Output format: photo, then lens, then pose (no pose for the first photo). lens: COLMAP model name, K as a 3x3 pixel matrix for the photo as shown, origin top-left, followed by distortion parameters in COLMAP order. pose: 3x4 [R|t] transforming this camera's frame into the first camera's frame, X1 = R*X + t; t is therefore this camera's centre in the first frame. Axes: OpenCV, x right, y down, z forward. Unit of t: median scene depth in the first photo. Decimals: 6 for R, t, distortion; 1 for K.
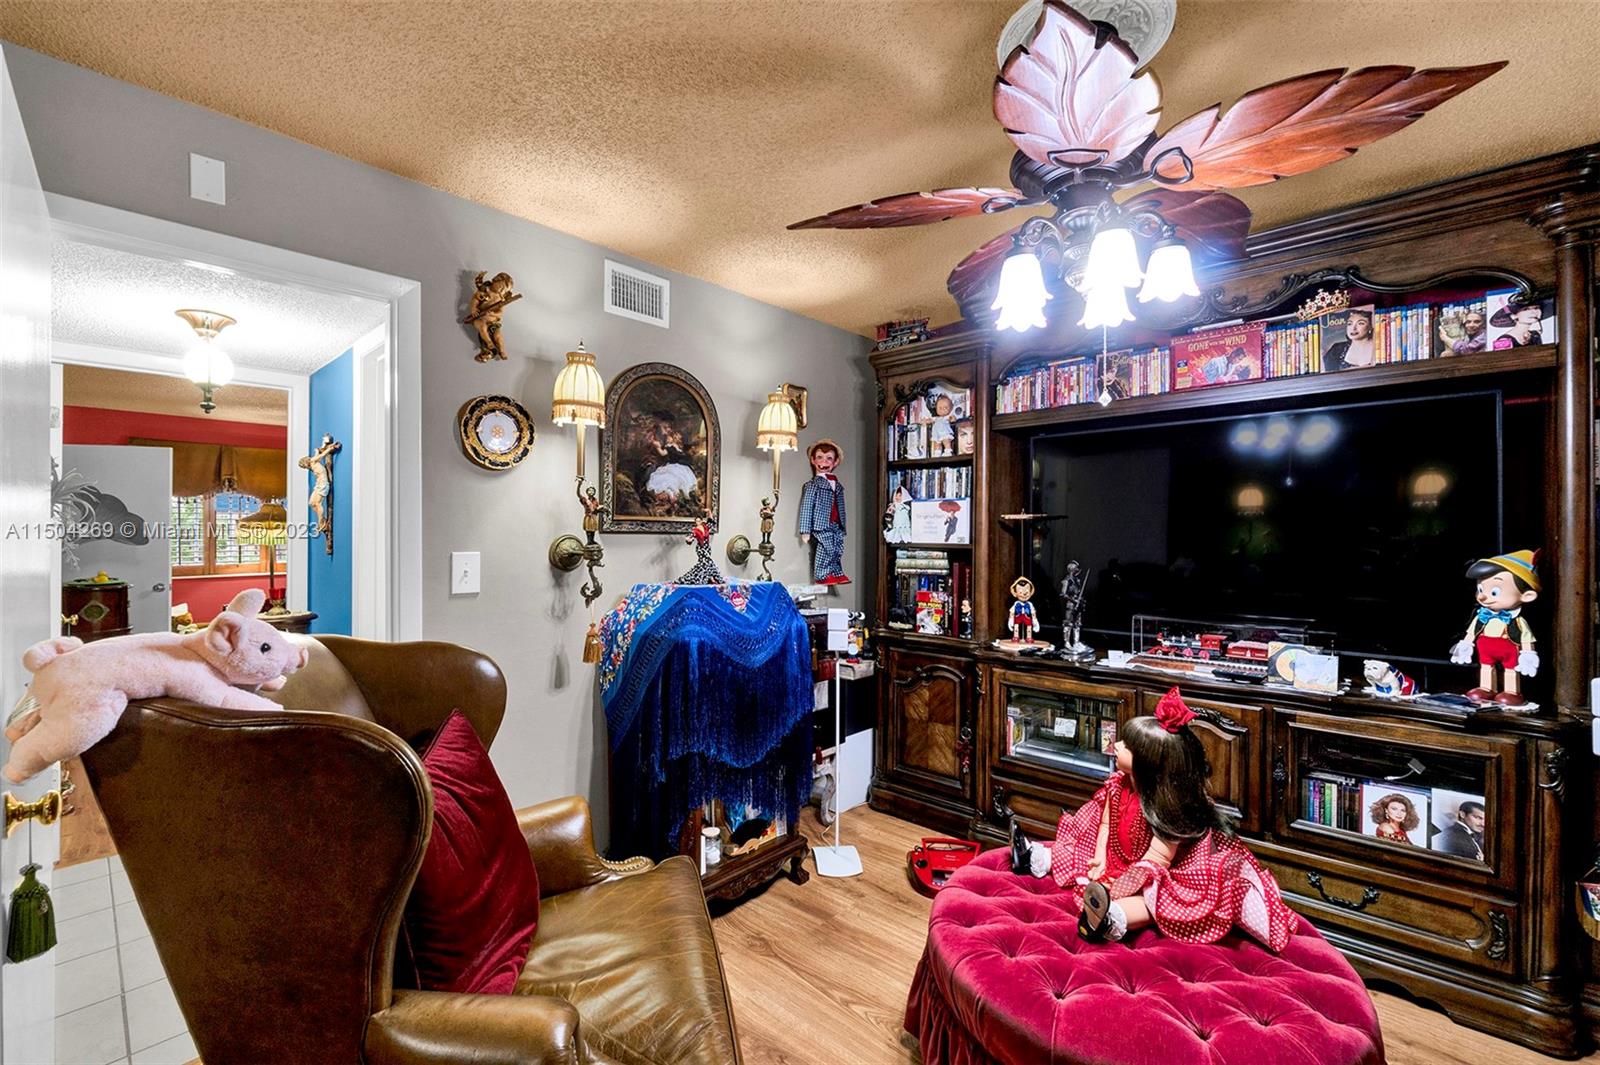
lens RADIAL K [[676.7, 0, 800.0], [0, 676.7, 532.5], [0, 0, 1]] dist [-0.015243, 0.000171]
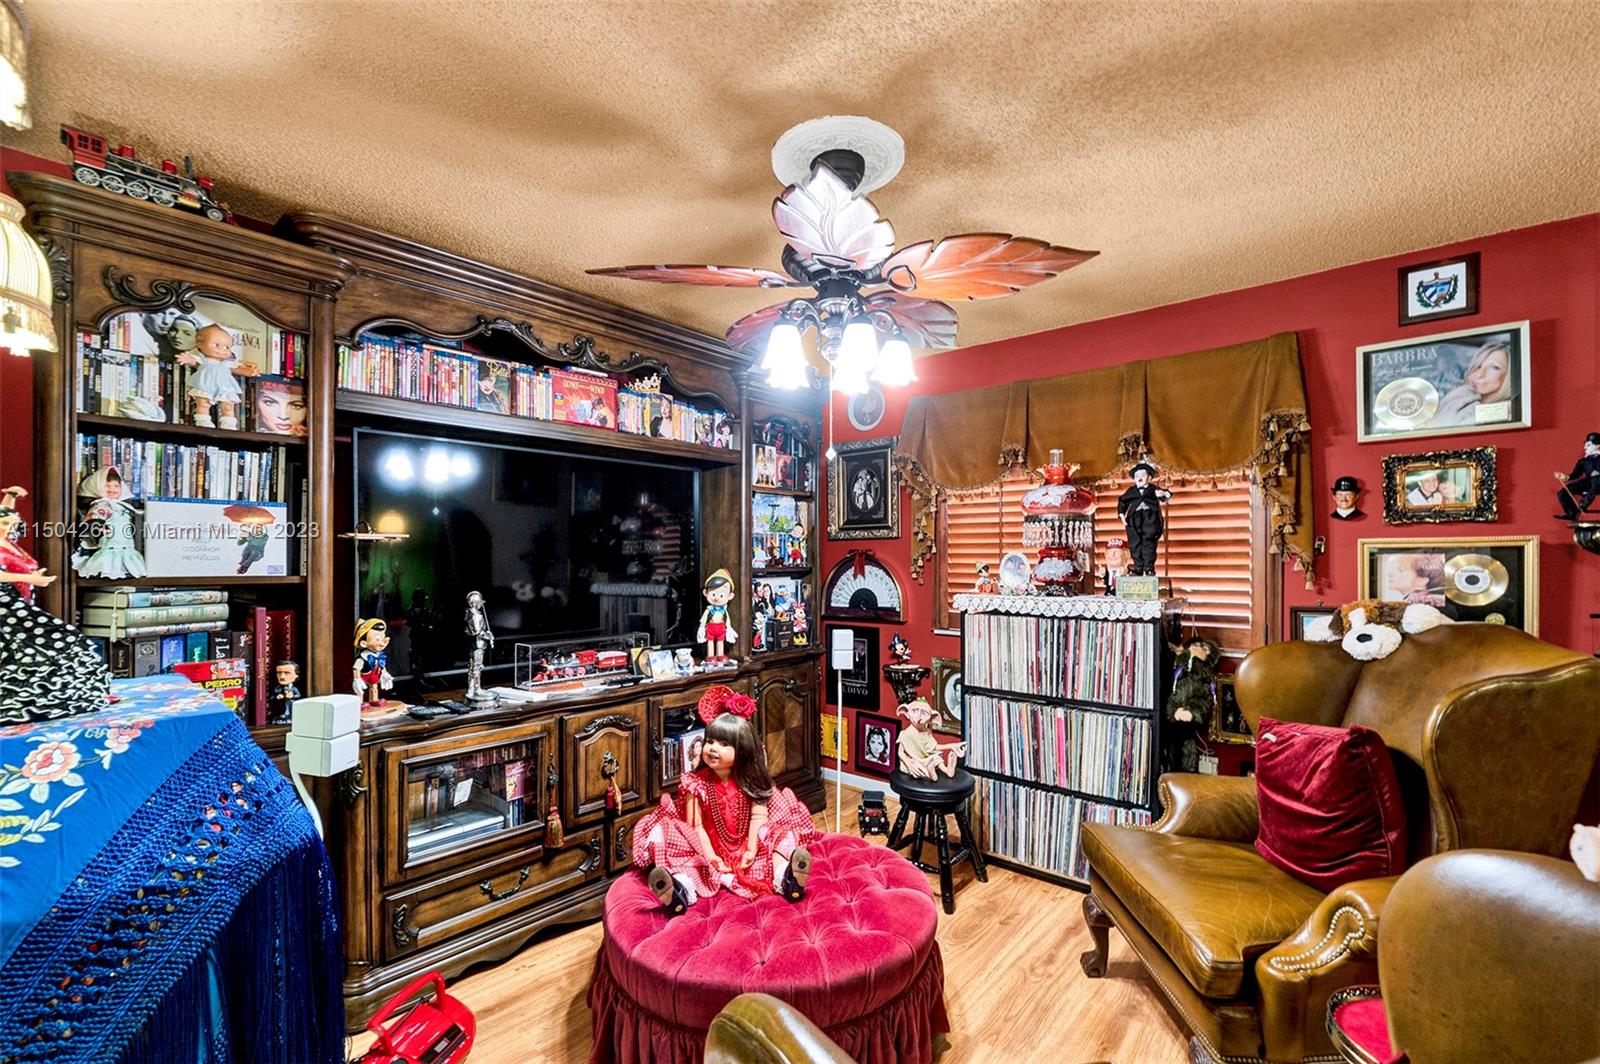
lens RADIAL K [[709.6, 0, 802.9], [0, 709.6, 562.1], [0, 0, 1]] dist [-0.000412, -0.000024]
pose [[-0.040834, -0.004389, 0.999156, -0.482271], [-0.000609, 0.999990, 0.004368, 0.000677], [-0.999166, -0.000430, -0.040837, 0.590257]]
